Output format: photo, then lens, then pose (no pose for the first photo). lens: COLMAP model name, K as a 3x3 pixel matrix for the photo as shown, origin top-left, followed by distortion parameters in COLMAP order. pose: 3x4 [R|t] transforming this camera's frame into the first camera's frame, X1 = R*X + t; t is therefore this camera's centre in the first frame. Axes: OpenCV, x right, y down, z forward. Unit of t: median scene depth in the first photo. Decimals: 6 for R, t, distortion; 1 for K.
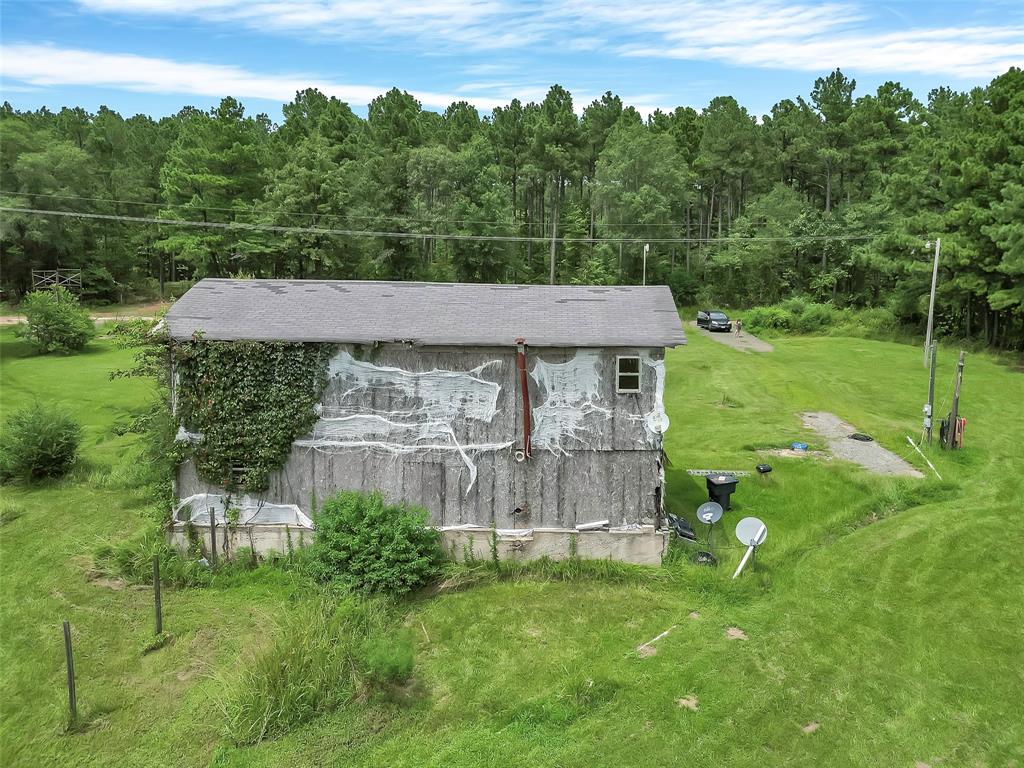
lens RADIAL K [[759.2, 0, 512.3], [0, 759.2, 383.7], [0, 0, 1]] dist [0.015586, 0.000159]
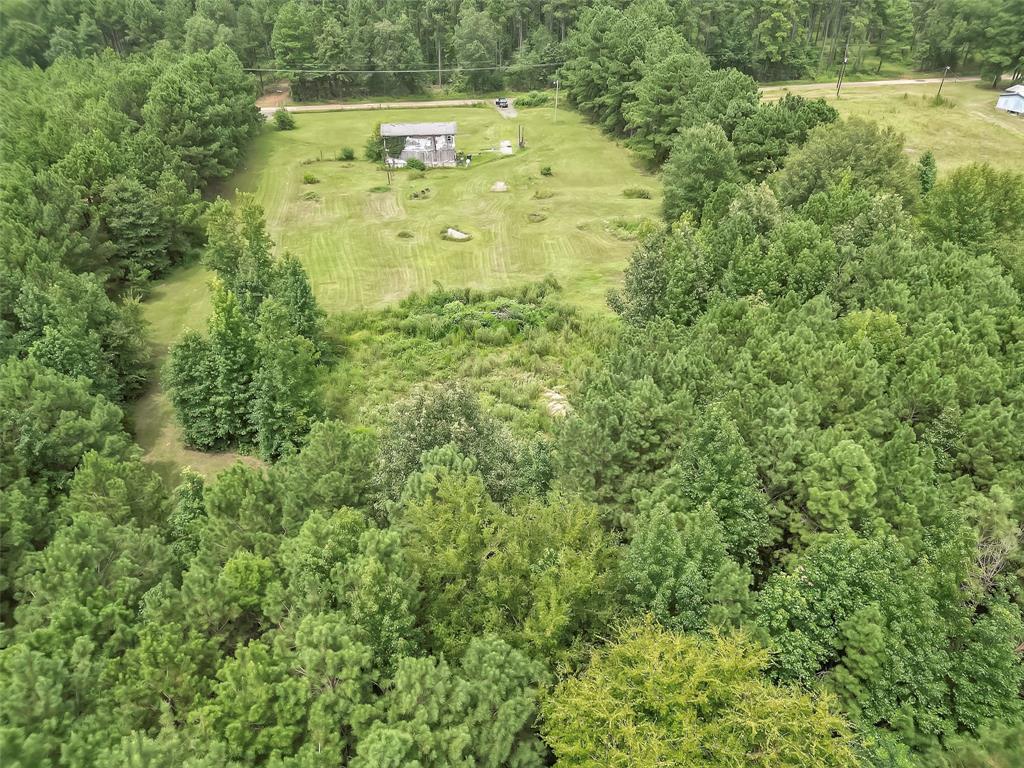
lens RADIAL K [[759.2, 0, 513.7], [0, 759.2, 385.4], [0, 0, 1]] dist [0.015586, 0.000159]
pose [[0.991350, -0.075338, 0.107465, -0.181988], [0.032688, 0.934762, 0.353768, -0.343862], [-0.127106, -0.347195, 0.929139, -6.365261]]
